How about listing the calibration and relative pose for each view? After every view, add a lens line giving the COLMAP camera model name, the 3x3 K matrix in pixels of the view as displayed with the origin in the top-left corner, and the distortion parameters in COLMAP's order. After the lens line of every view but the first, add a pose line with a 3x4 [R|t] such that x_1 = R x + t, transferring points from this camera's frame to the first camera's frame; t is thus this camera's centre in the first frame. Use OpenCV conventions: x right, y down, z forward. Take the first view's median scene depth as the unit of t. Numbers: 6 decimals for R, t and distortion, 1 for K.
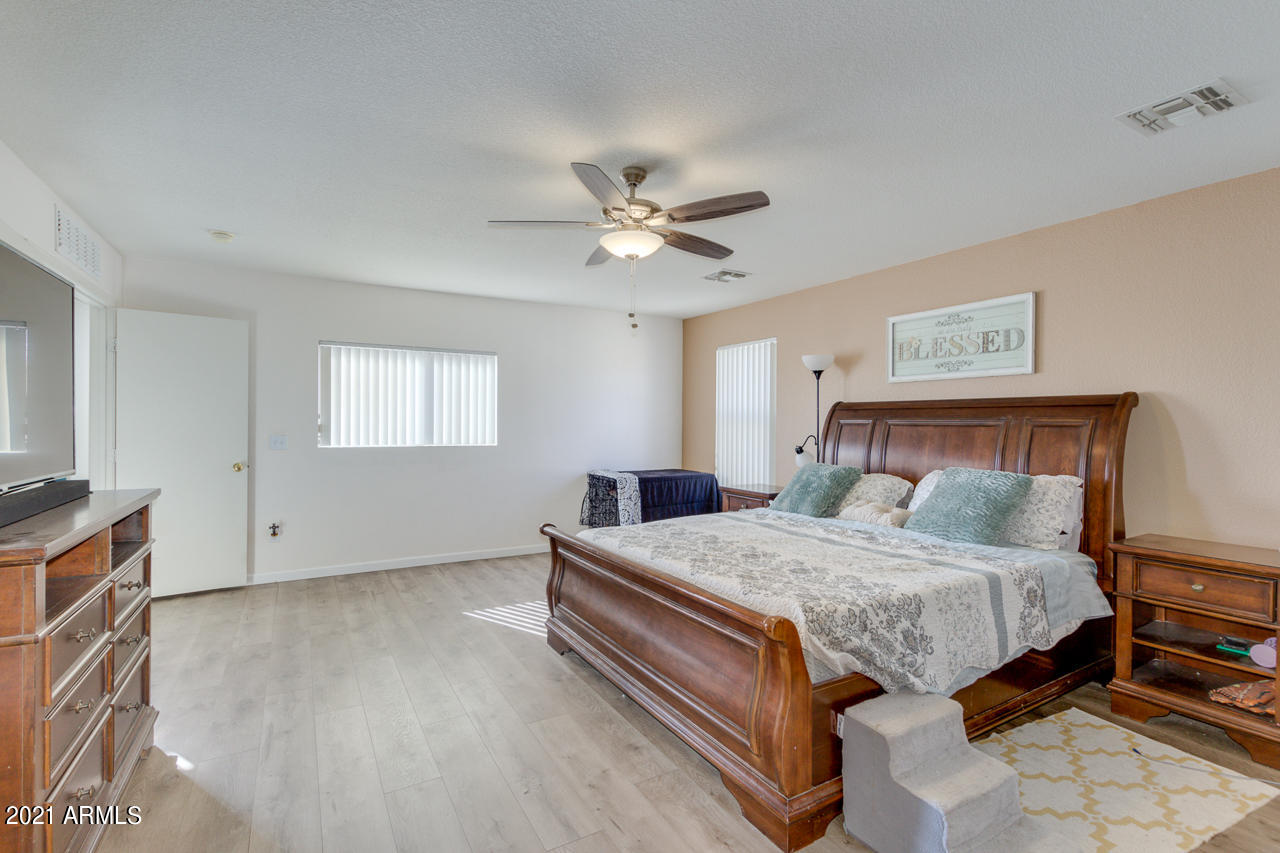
lens RADIAL K [[588.6, 0, 639.6], [0, 588.6, 425.9], [0, 0, 1]] dist [0.002568, -0.001289]
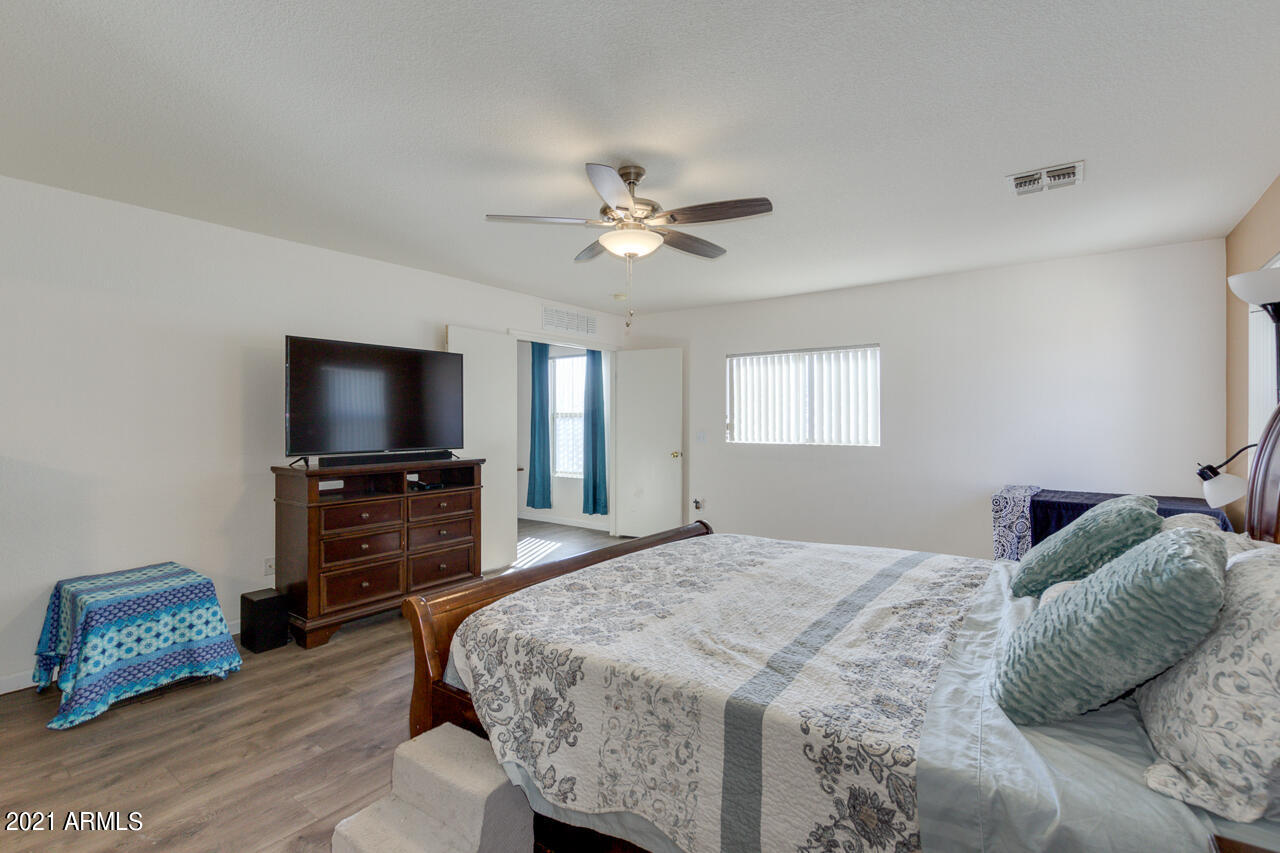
lens RADIAL K [[588.6, 0, 637.6], [0, 588.6, 419.5], [0, 0, 1]] dist [0.002568, -0.001289]
pose [[0.400848, -0.008345, -0.916107, 0.536739], [0.000311, 0.999960, -0.008972, 0.000019], [0.916145, 0.003311, 0.400834, 0.357313]]
